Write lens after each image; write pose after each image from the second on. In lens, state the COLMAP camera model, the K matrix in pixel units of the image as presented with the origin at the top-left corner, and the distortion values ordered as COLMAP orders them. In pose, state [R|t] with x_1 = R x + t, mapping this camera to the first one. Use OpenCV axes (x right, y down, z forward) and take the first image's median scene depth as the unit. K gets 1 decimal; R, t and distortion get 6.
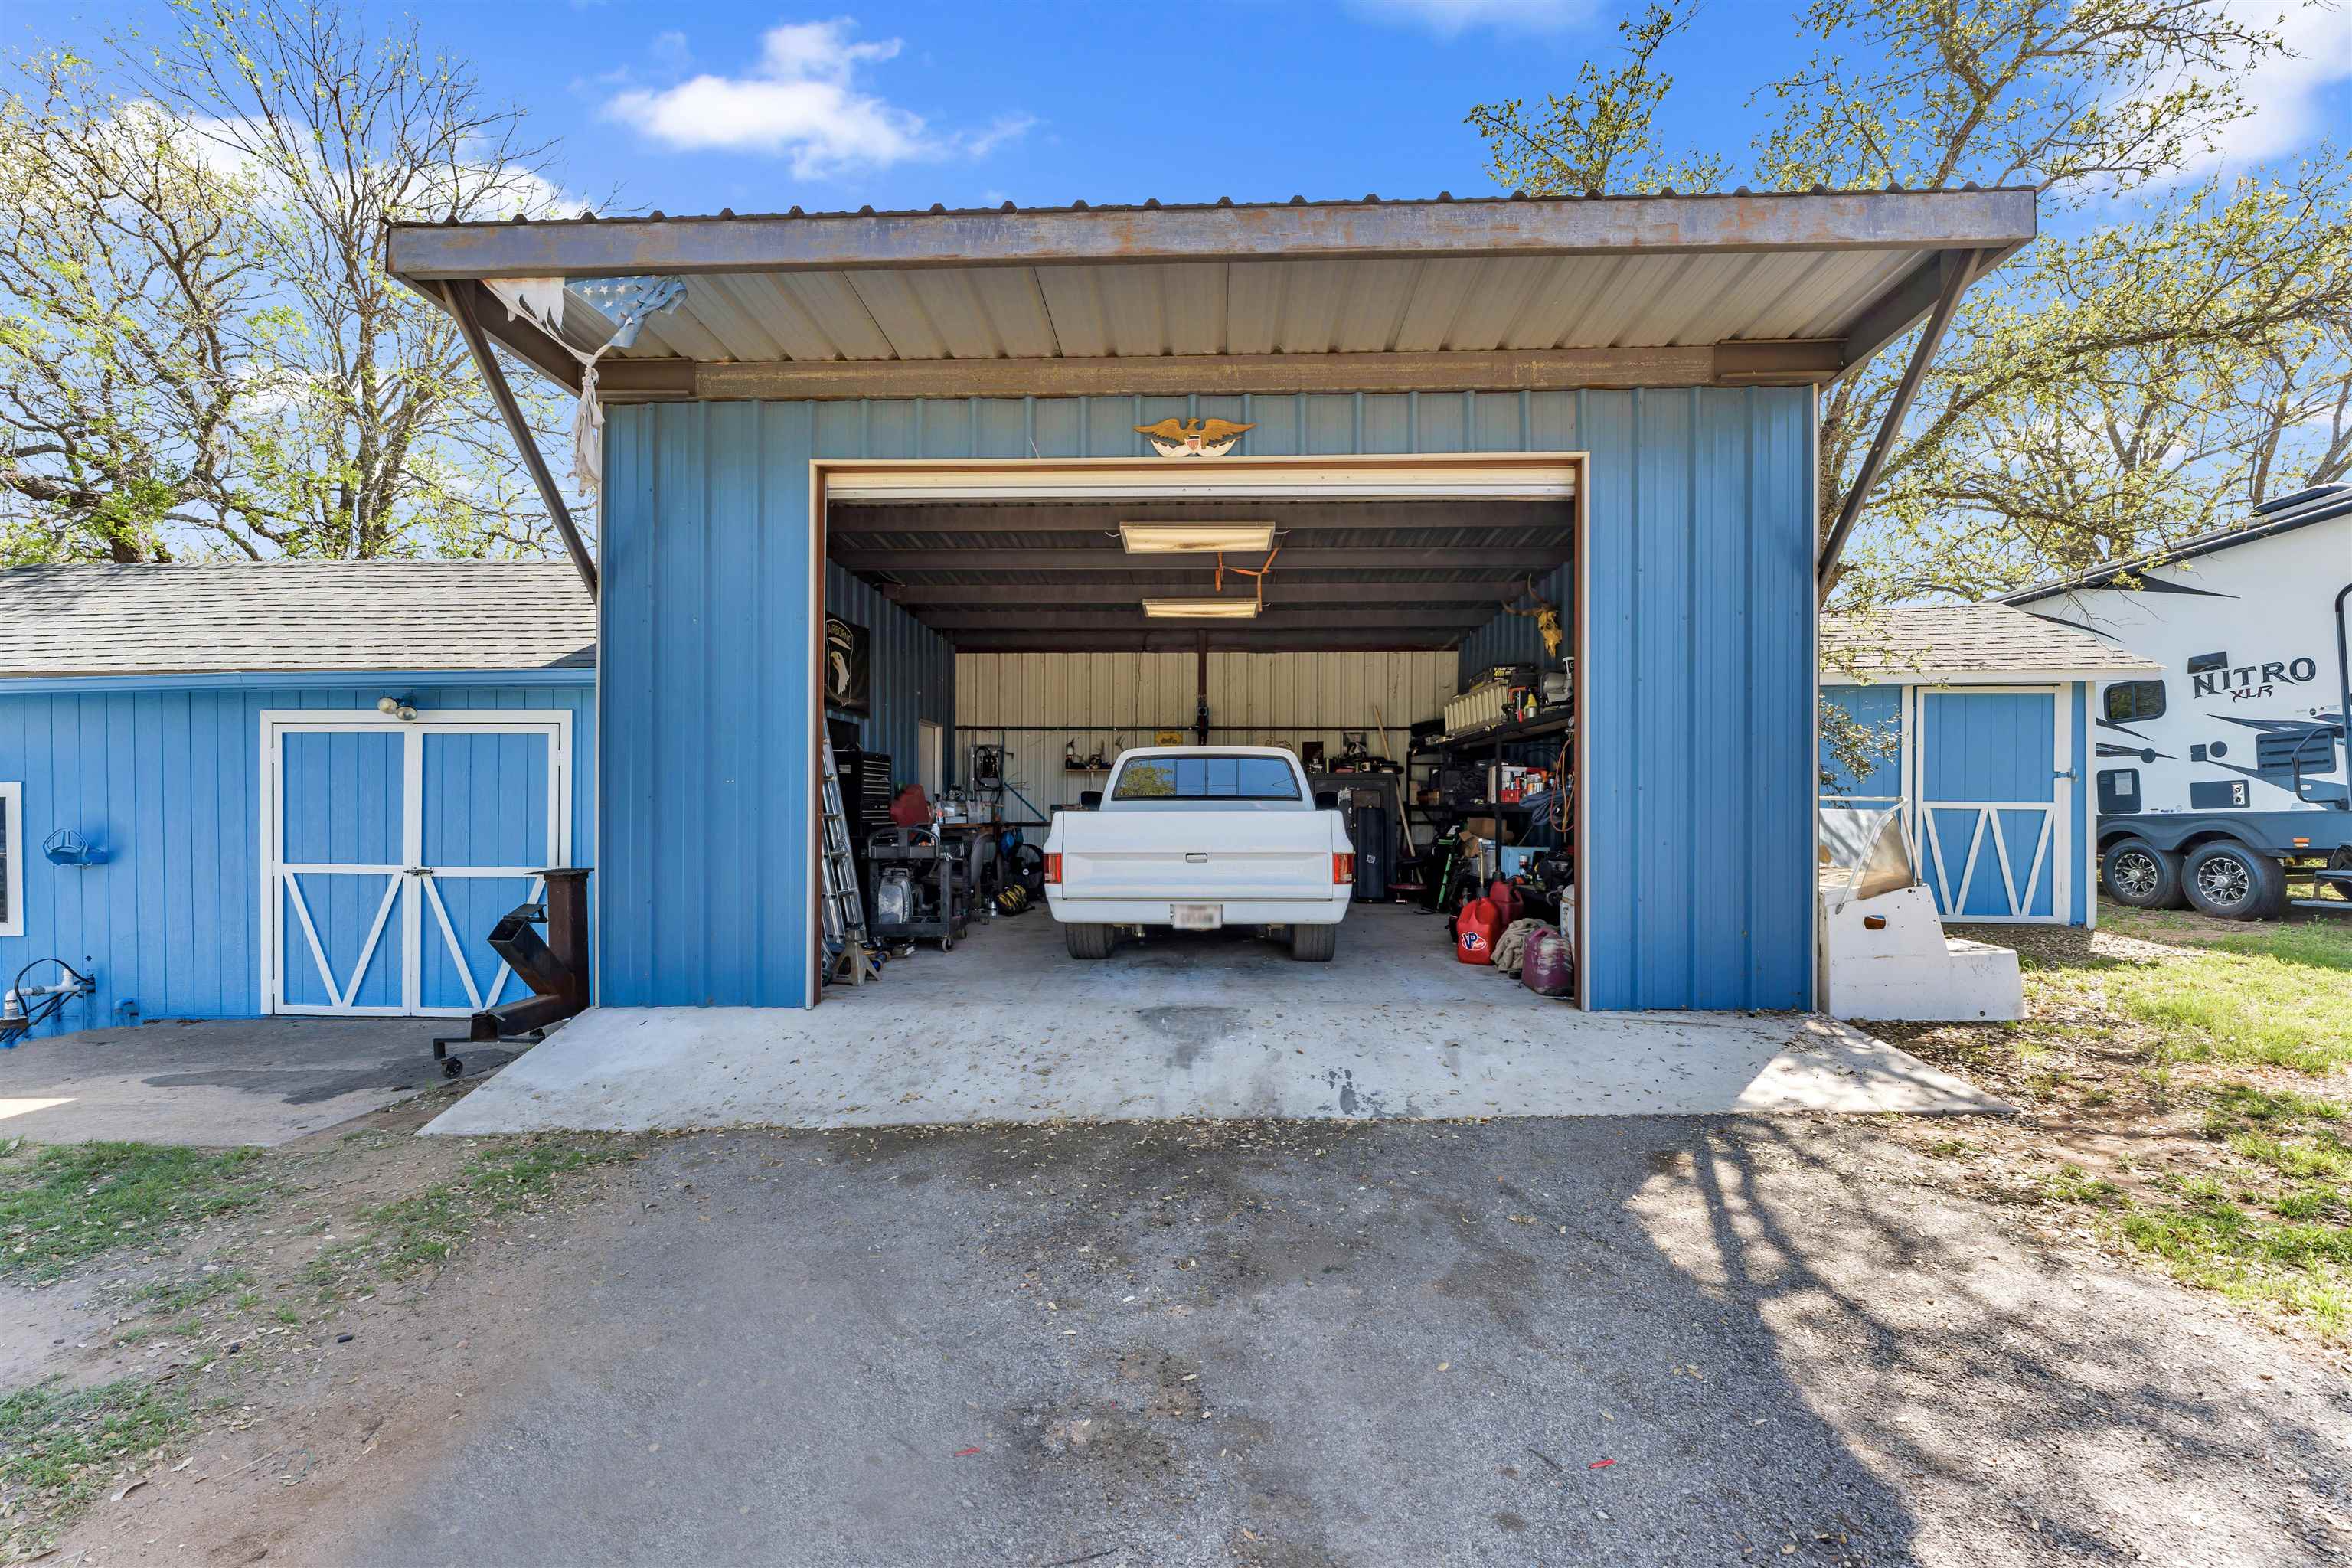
lens RADIAL K [[948.7, 0, 1164.4], [0, 948.7, 802.4], [0, 0, 1]] dist [-0.001975, -0.000232]
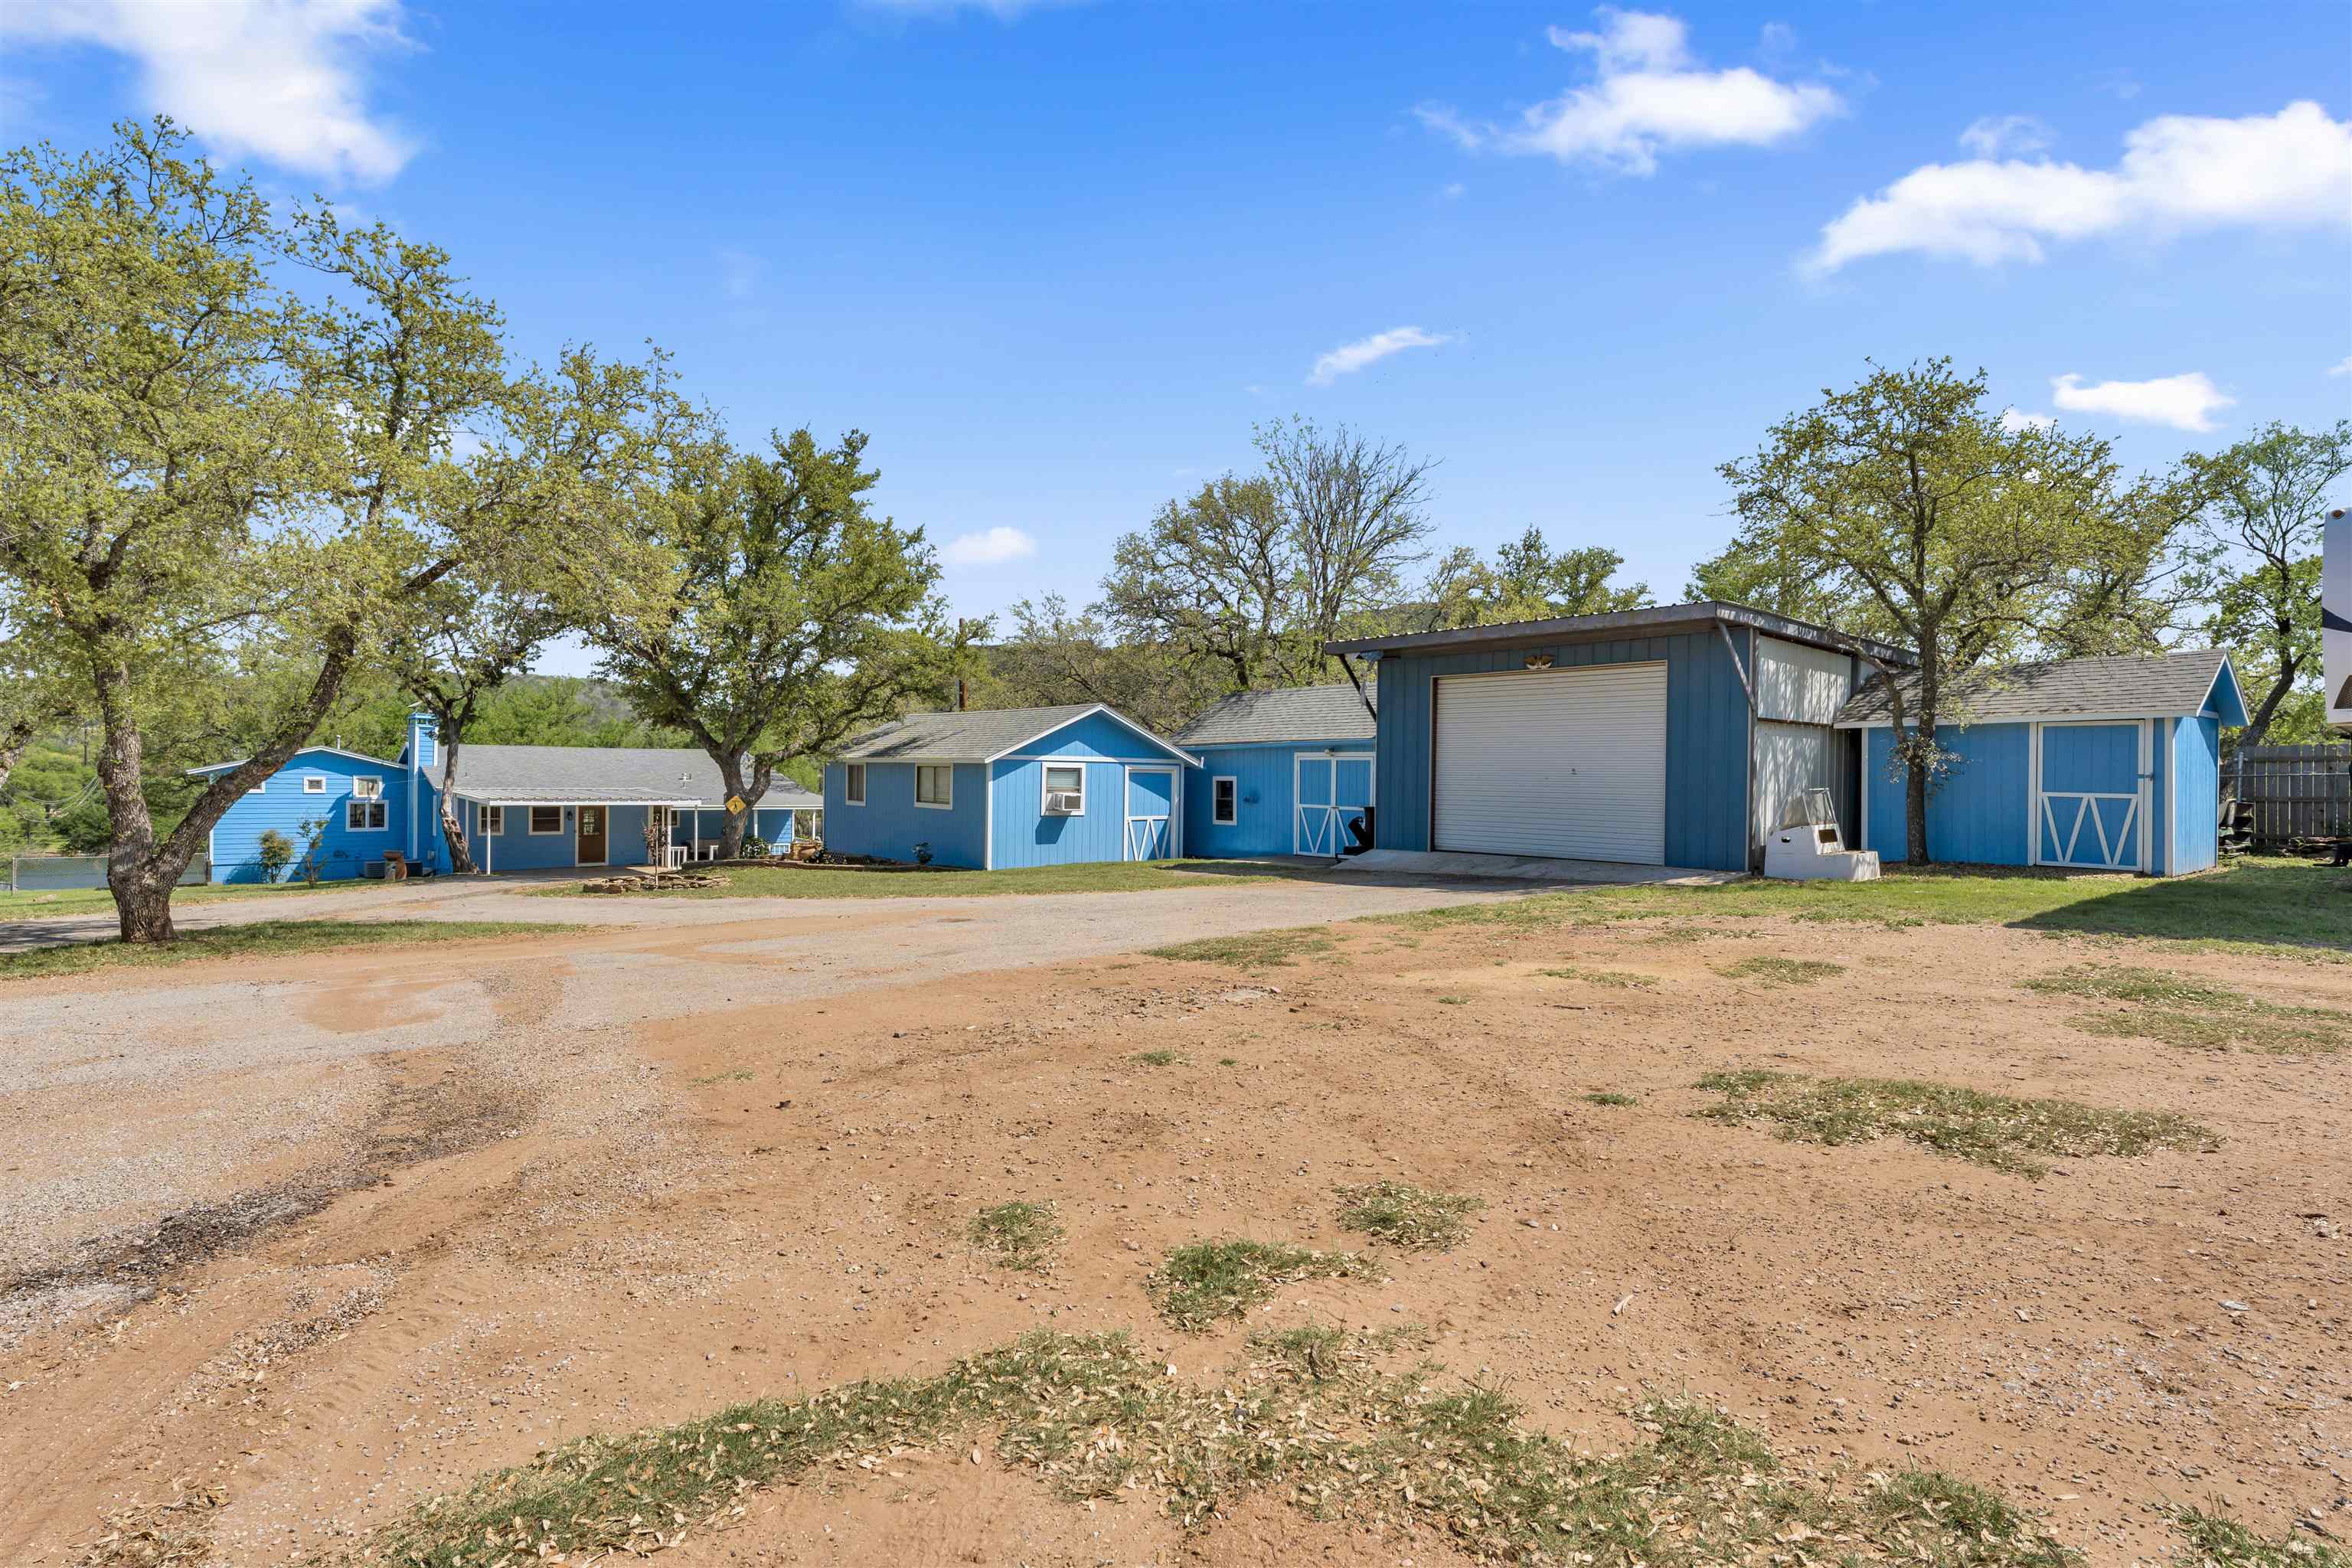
lens RADIAL K [[1194.0, 0, 1179.8], [0, 1194.0, 774.8], [0, 0, 1]] dist [0.006599, -0.001016]
pose [[0.677975, 0.004922, -0.735068, 1.584513], [-0.007063, 0.999975, 0.000181, -0.025607], [0.735051, 0.005069, 0.677993, -1.836229]]
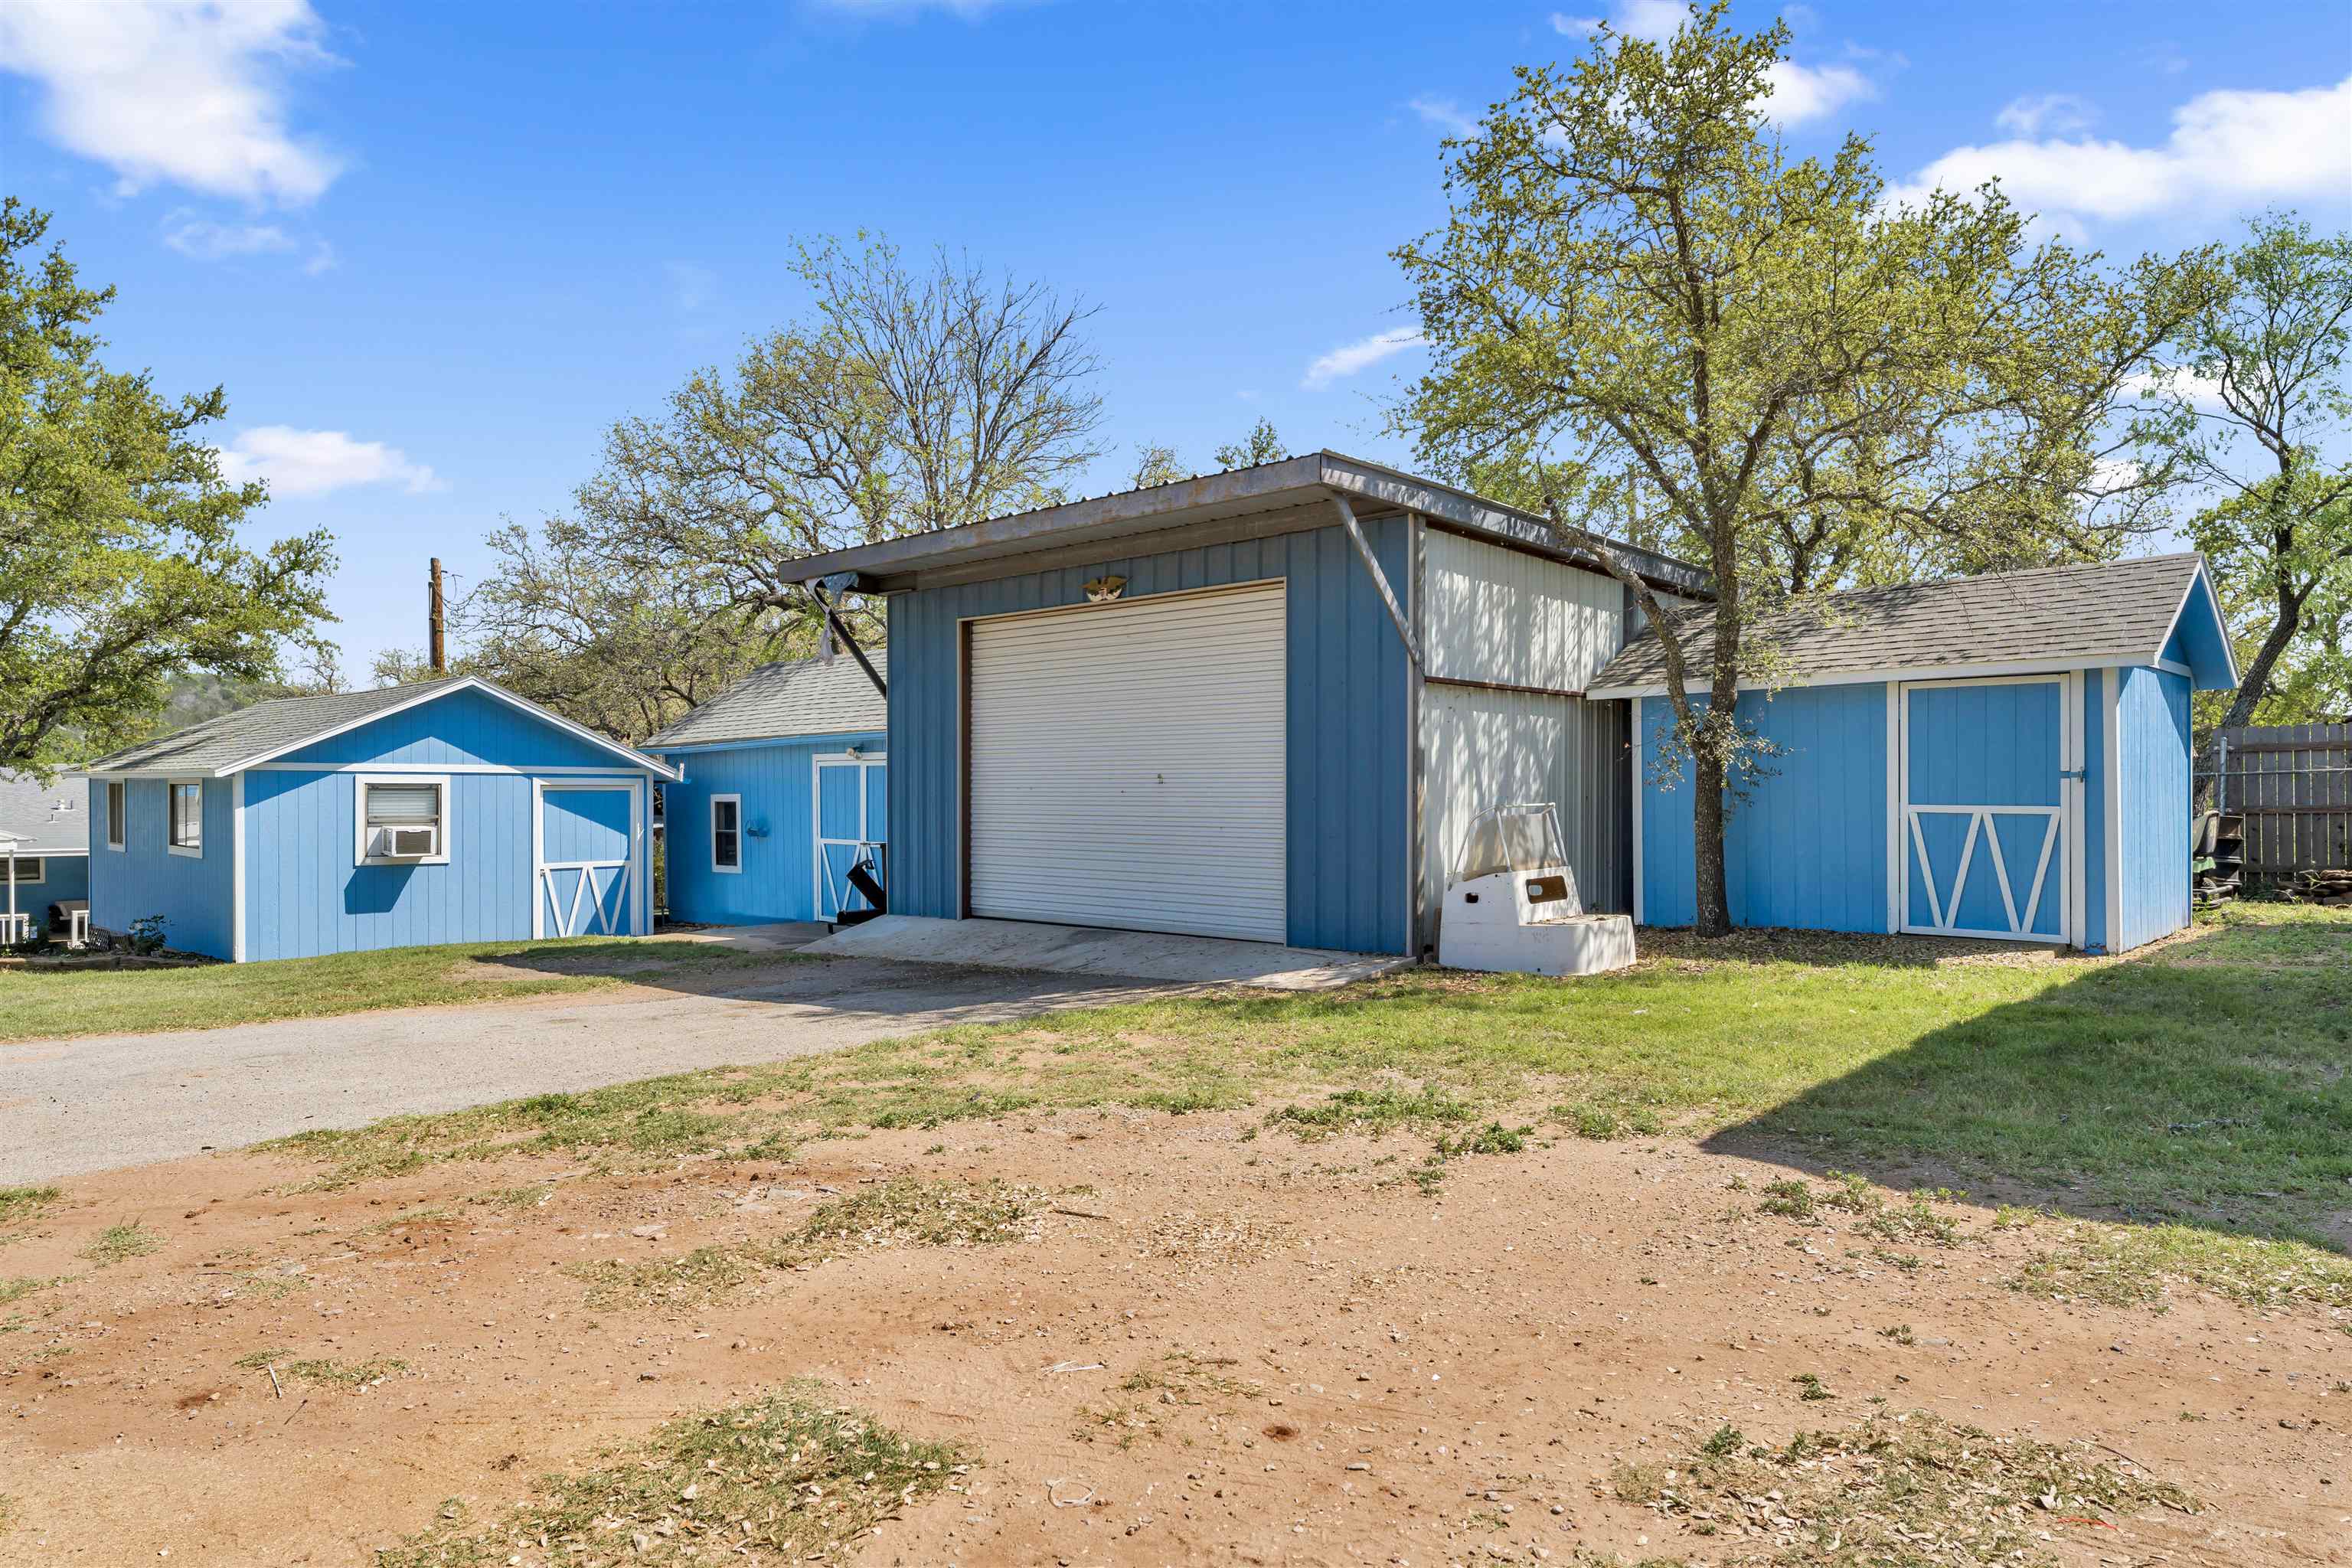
lens RADIAL K [[1473.7, 0, 1169.5], [0, 1473.7, 791.0], [0, 0, 1]] dist [-0.003333, 0.005263]
pose [[0.752241, -0.004242, -0.658874, 1.457852], [0.005849, 0.999983, 0.000240, -0.023539], [0.658862, -0.004035, 0.752253, -0.698375]]
